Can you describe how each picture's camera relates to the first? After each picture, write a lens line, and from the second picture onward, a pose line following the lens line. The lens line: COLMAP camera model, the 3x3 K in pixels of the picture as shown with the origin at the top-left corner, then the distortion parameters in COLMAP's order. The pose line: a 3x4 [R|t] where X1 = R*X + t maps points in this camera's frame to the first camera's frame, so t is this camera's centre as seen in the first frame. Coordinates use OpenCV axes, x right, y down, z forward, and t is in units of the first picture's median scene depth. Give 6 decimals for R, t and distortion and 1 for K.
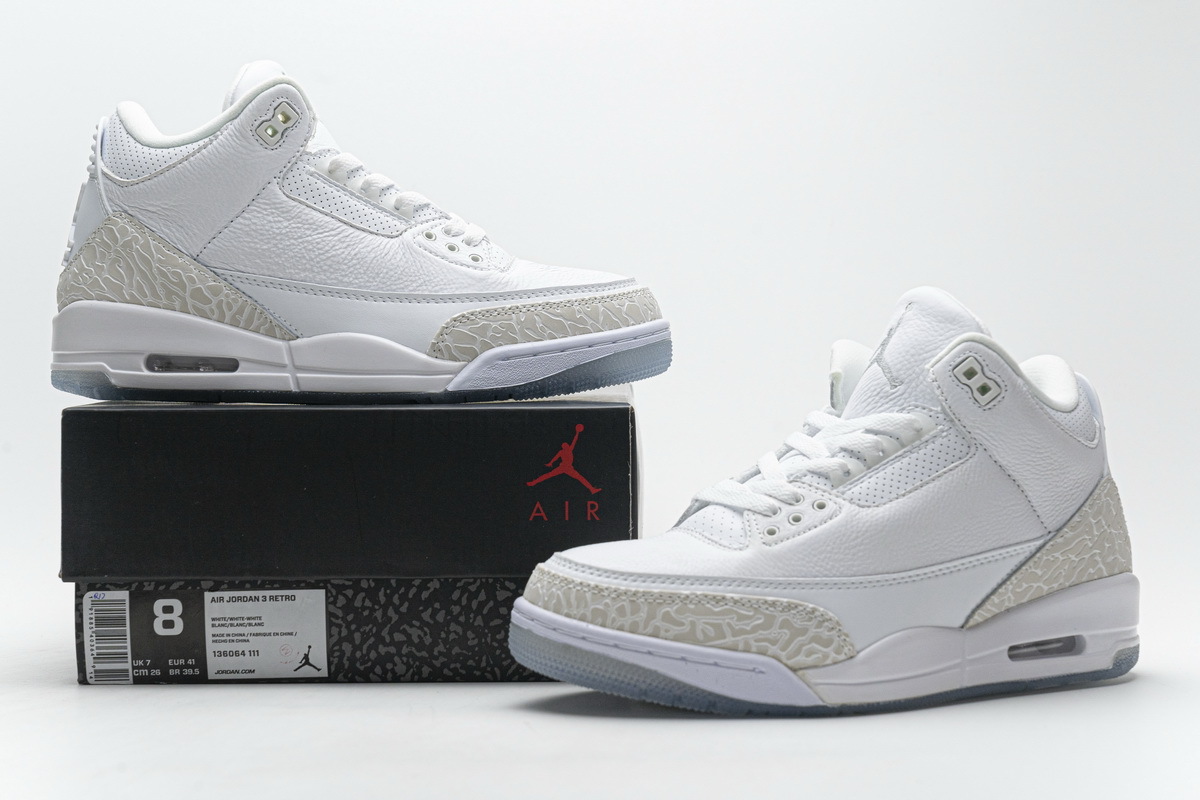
lens RADIAL K [[1932.7, 0, 597.7], [0, 1932.7, 400.6], [0, 0, 1]] dist [0.010127, 0.000000]
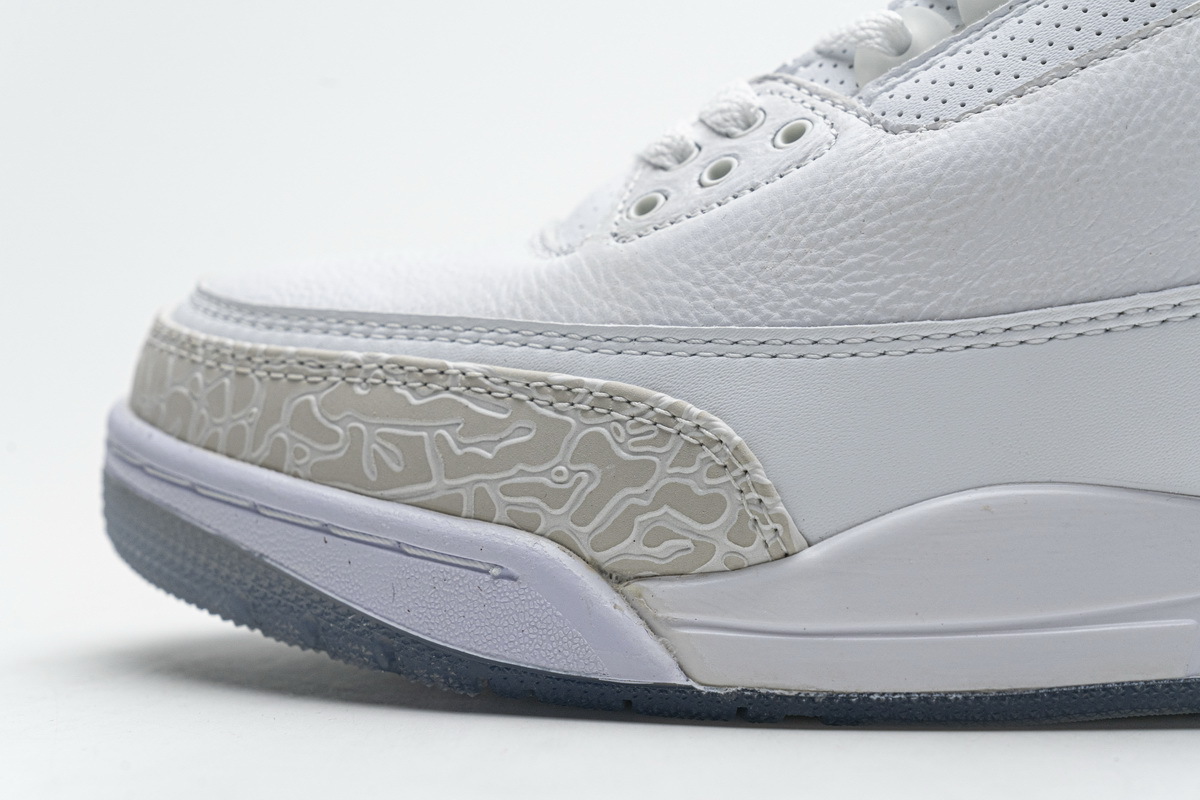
lens RADIAL K [[2317.8, 0, 599.4], [0, 2317.8, 403.5], [0, 0, 1]] dist [-0.001871, 0.000000]
pose [[0.845179, 0.018743, -0.534154, 0.310481], [-0.003700, 0.999566, 0.029220, 0.090608], [0.534470, -0.022720, 0.844882, 0.612954]]
